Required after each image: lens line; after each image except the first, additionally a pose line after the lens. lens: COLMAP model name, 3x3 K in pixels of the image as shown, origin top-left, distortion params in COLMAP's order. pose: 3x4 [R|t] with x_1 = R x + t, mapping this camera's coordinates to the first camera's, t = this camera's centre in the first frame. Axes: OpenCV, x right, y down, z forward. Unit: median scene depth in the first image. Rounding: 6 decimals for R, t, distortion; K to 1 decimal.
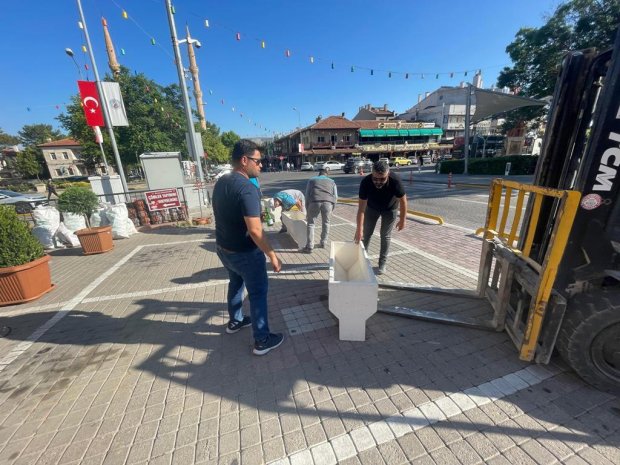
lens RADIAL K [[248.6, 0, 310.0], [0, 248.6, 232.5], [0, 0, 1]] dist [-0.002674, 0.000098]
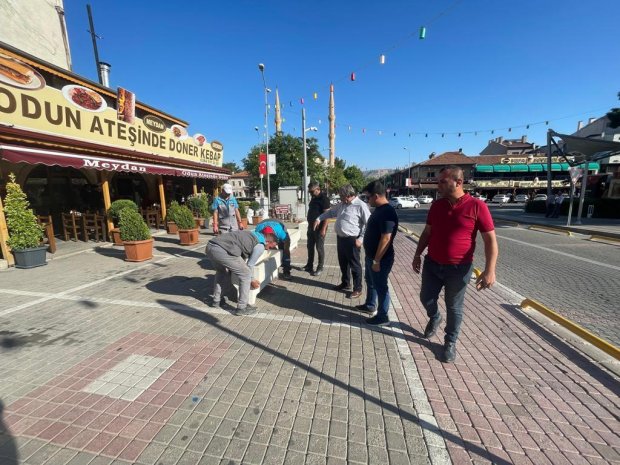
lens RADIAL K [[248.6, 0, 310.0], [0, 248.6, 232.5], [0, 0, 1]] dist [-0.002674, 0.000098]
pose [[0.888681, 0.110875, -0.444918, 0.086430], [-0.161731, 0.983757, -0.077885, 0.027771], [0.429055, 0.141172, 0.892178, -0.114261]]
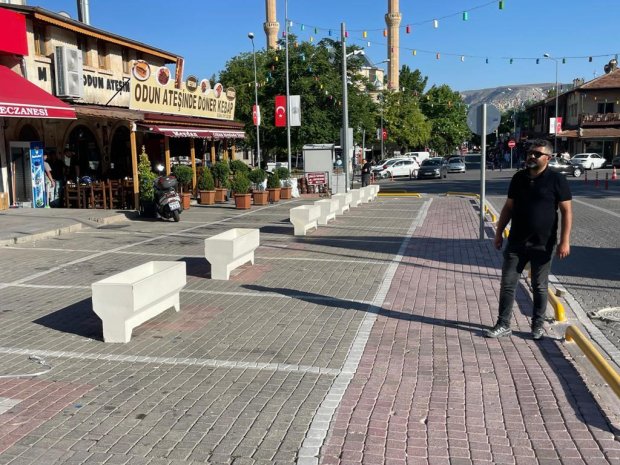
lens RADIAL K [[623.0, 0, 310.0], [0, 623.0, 232.5], [0, 0, 1]] dist [0.109068, -0.004505]
pose [[0.866380, 0.097507, -0.489773, 0.182470], [-0.163677, 0.982023, -0.094028, 0.078930], [0.471800, 0.161628, 0.866765, -0.324582]]
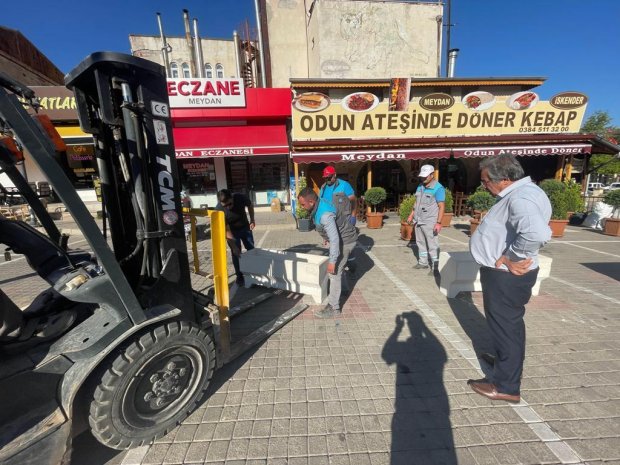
lens RADIAL K [[255.4, 0, 310.0], [0, 255.4, 232.5], [0, 0, 1]] dist [-0.002366, -0.000061]
pose [[-0.251522, 0.219875, -0.942545, 0.092230], [-0.233414, 0.931328, 0.279546, 0.006359], [0.939284, 0.290315, -0.182928, -0.035532]]
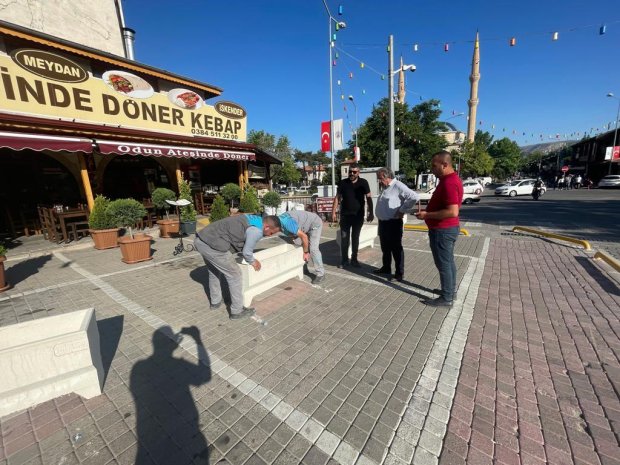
lens RADIAL K [[255.4, 0, 310.0], [0, 255.4, 232.5], [0, 0, 1]] dist [-0.002366, -0.000061]
pose [[0.586176, 0.176778, -0.790663, 0.062198], [-0.218188, 0.974294, 0.056076, -0.005934], [0.780251, 0.139643, 0.609679, 0.016088]]
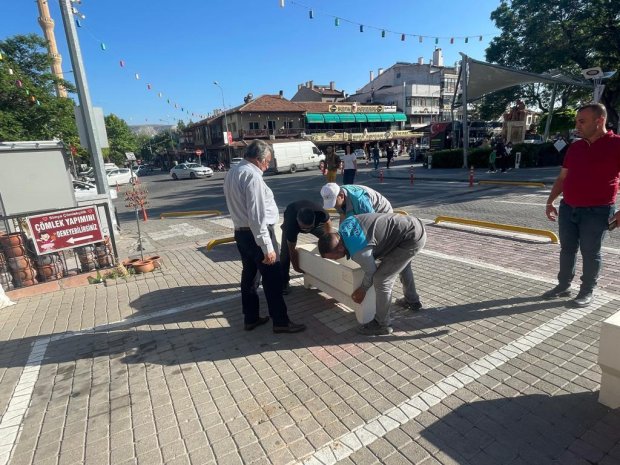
lens RADIAL K [[340.7, 0, 305.4], [0, 340.7, 230.6], [0, 0, 1]] dist [-0.001458, -0.000073]
pose [[0.975833, -0.061679, 0.209631, -0.036398], [0.075123, 0.995556, -0.056779, -0.007530], [-0.205198, 0.071155, 0.976131, 0.032750]]
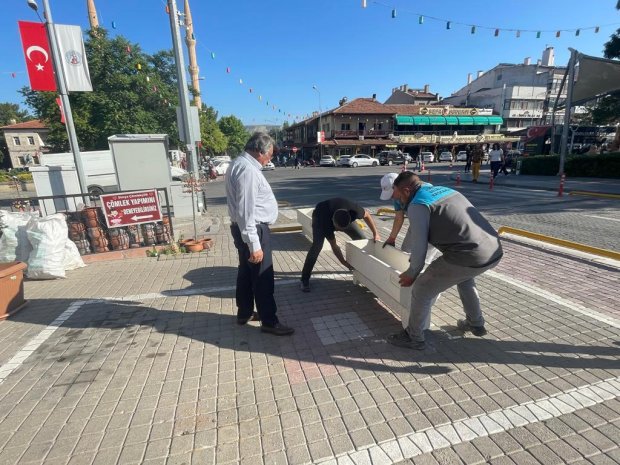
lens RADIAL K [[306.3, 0, 310.0], [0, 306.3, 232.5], [0, 0, 1]] dist [-0.002037, 0.000112]
pose [[0.998702, 0.032956, -0.038824, -0.019887], [-0.034120, 0.998976, -0.029707, -0.009296], [0.037806, 0.030993, 0.998804, 0.041060]]
